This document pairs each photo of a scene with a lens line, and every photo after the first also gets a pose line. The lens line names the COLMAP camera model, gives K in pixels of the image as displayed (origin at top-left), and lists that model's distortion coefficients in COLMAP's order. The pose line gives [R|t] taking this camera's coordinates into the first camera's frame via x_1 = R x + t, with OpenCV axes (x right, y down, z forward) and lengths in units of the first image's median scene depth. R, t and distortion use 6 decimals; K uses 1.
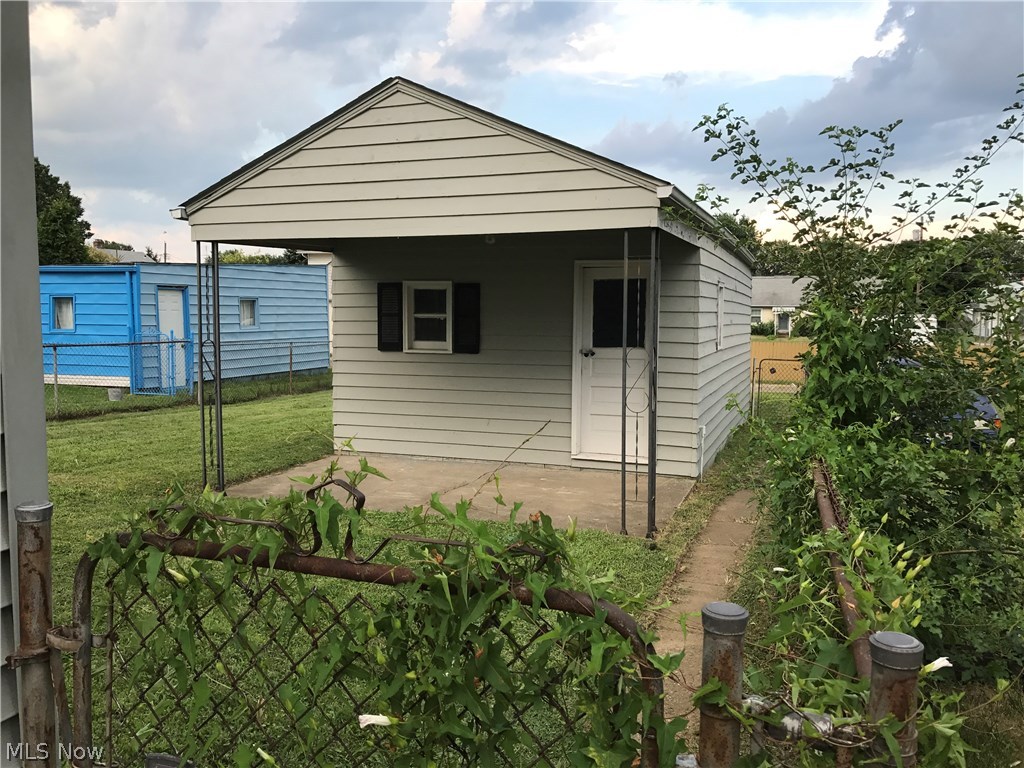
lens RADIAL K [[839.8, 0, 512.0], [0, 839.8, 384.0], [0, 0, 1]] dist [0.008603, 0.009735]
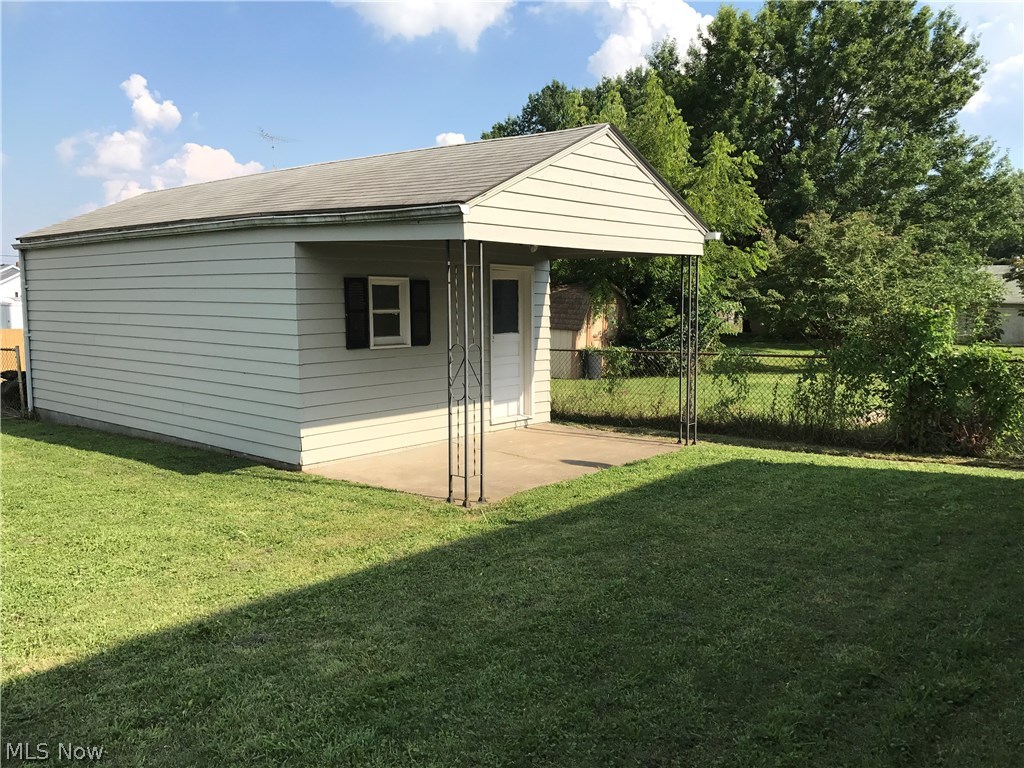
lens RADIAL K [[839.8, 0, 512.0], [0, 839.8, 384.0], [0, 0, 1]] dist [0.008603, 0.009735]
pose [[0.347183, -0.107167, 0.931654, -0.997983], [0.080192, 0.993203, 0.084364, -0.067552], [-0.934362, 0.045422, 0.353417, 0.502955]]
